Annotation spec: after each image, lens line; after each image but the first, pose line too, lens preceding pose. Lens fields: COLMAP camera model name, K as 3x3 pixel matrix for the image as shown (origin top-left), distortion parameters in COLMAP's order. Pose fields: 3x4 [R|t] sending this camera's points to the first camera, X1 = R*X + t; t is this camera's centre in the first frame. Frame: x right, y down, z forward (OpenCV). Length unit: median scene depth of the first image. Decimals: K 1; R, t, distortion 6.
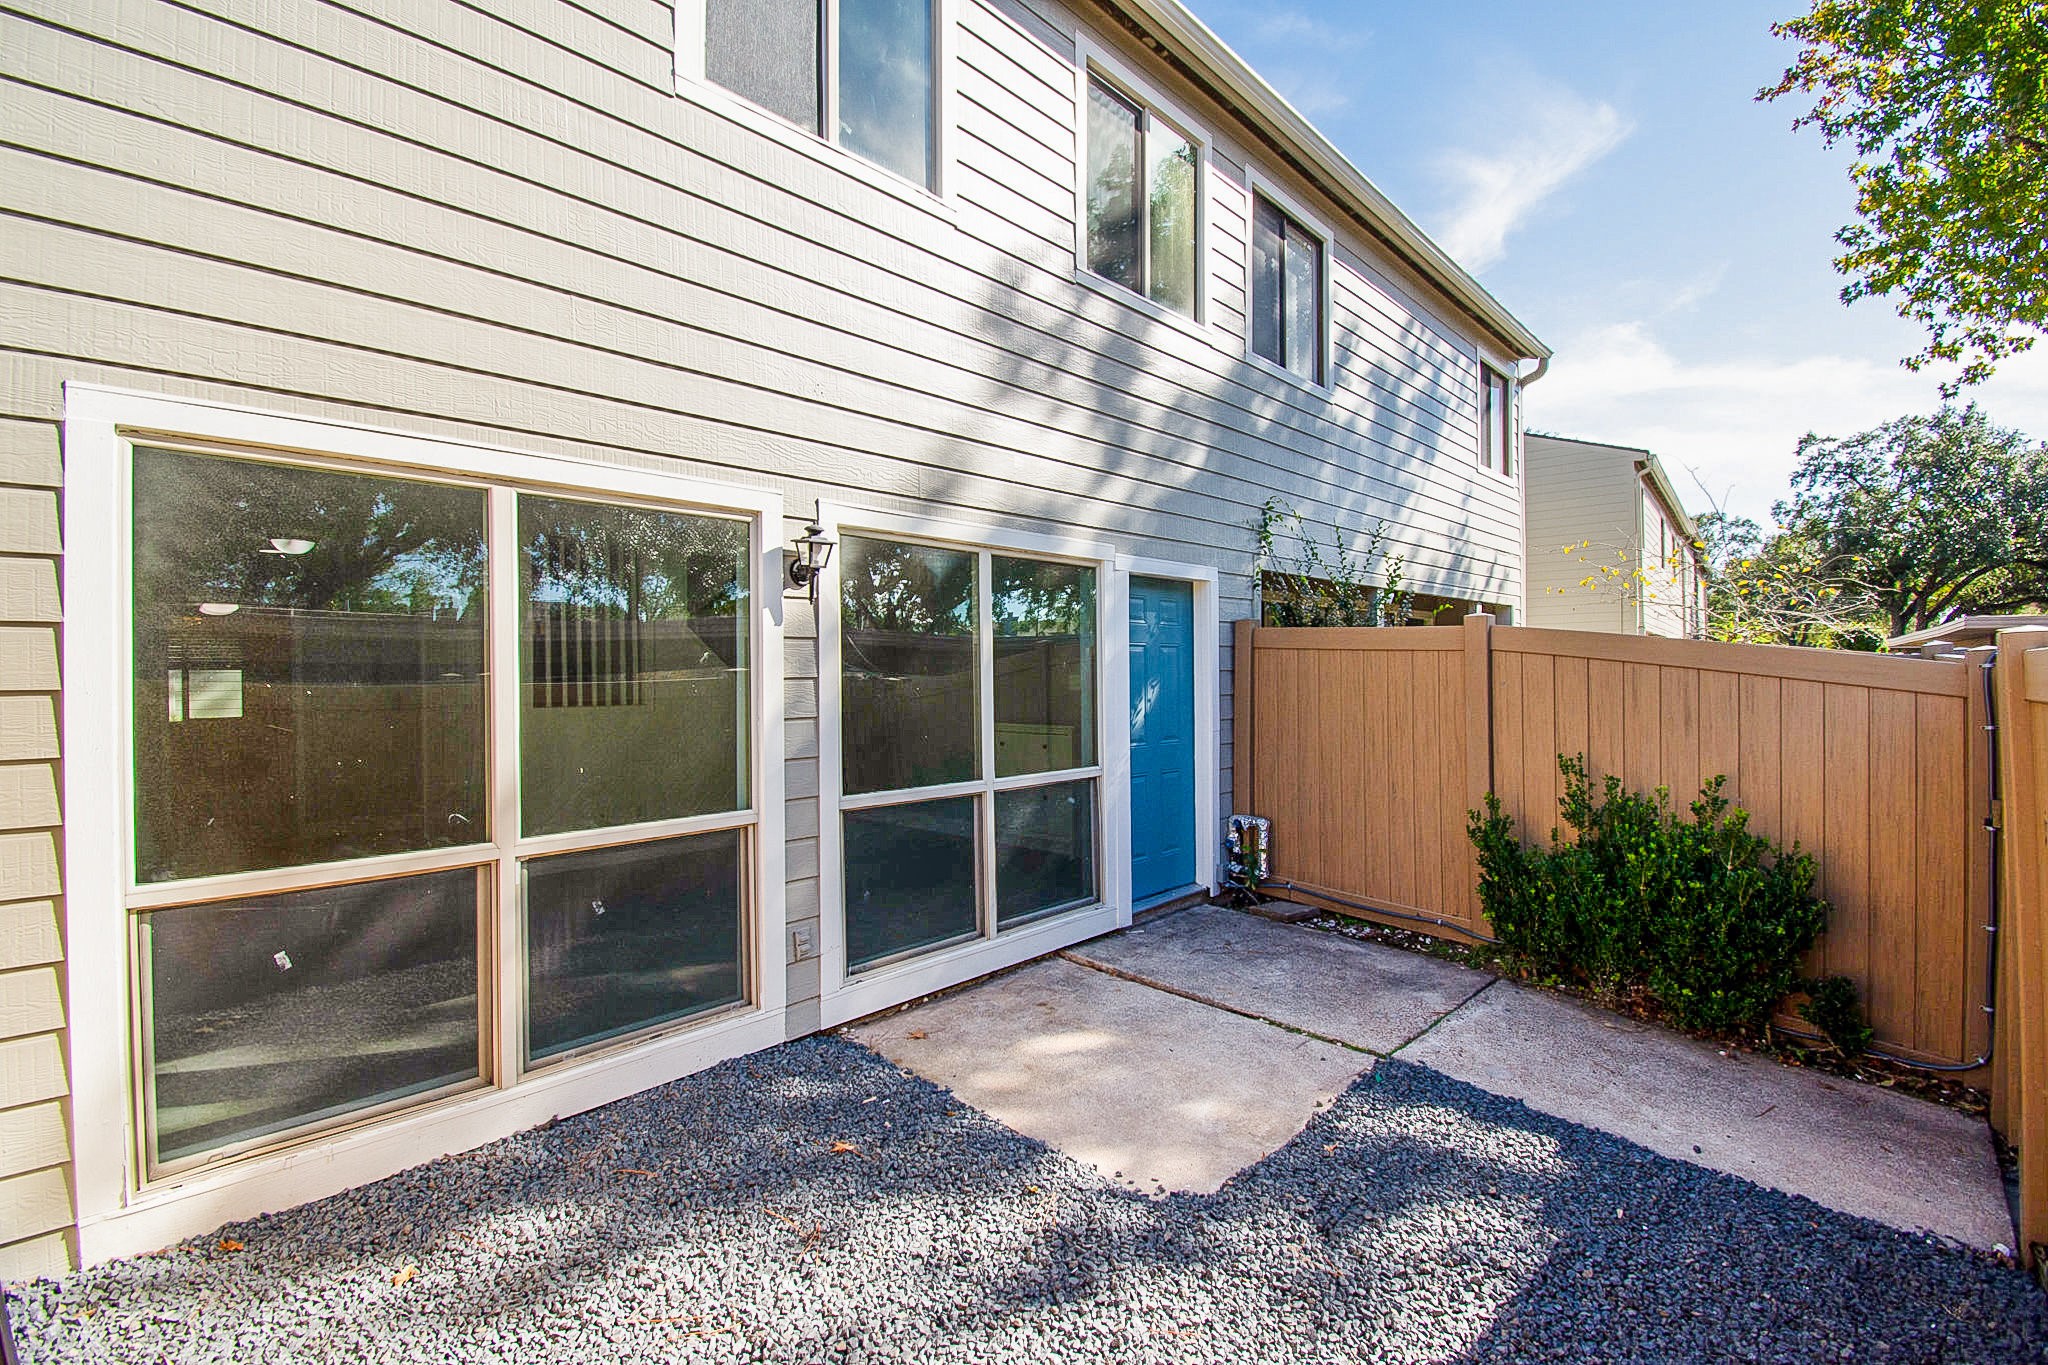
lens RADIAL K [[928.4, 0, 1027.1], [0, 928.4, 703.7], [0, 0, 1]] dist [0.044240, -0.034149]
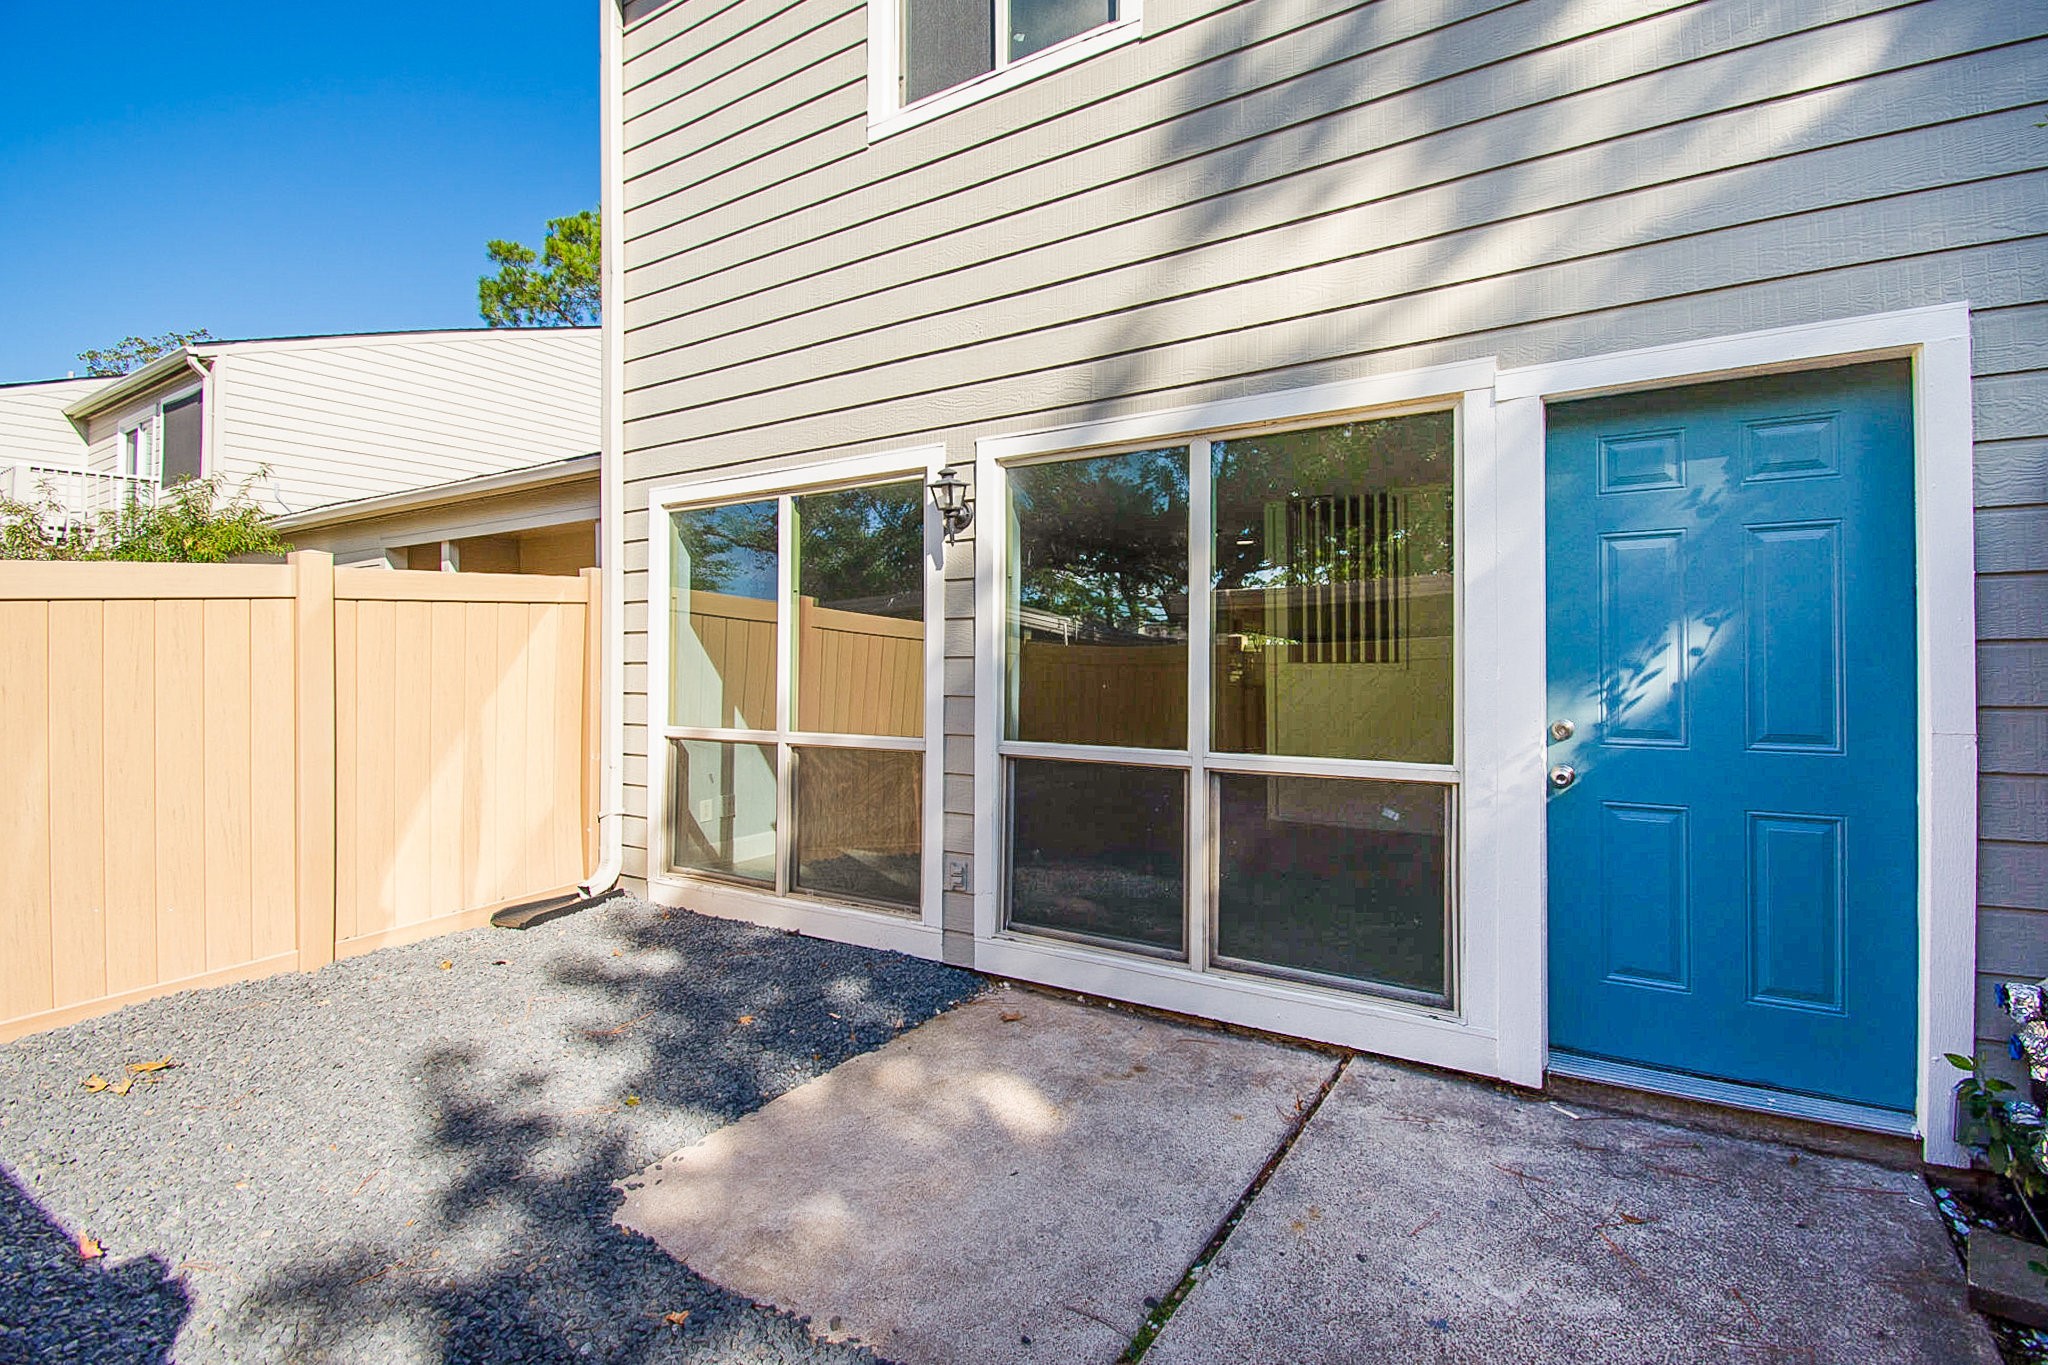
lens RADIAL K [[922.7, 0, 1038.3], [0, 922.7, 674.4], [0, 0, 1]] dist [0.045038, -0.032718]
pose [[0.206727, 0.020108, -0.978192, 0.716778], [-0.031332, 0.999412, 0.013923, 0.016126], [0.977897, 0.027770, 0.207236, 0.804950]]
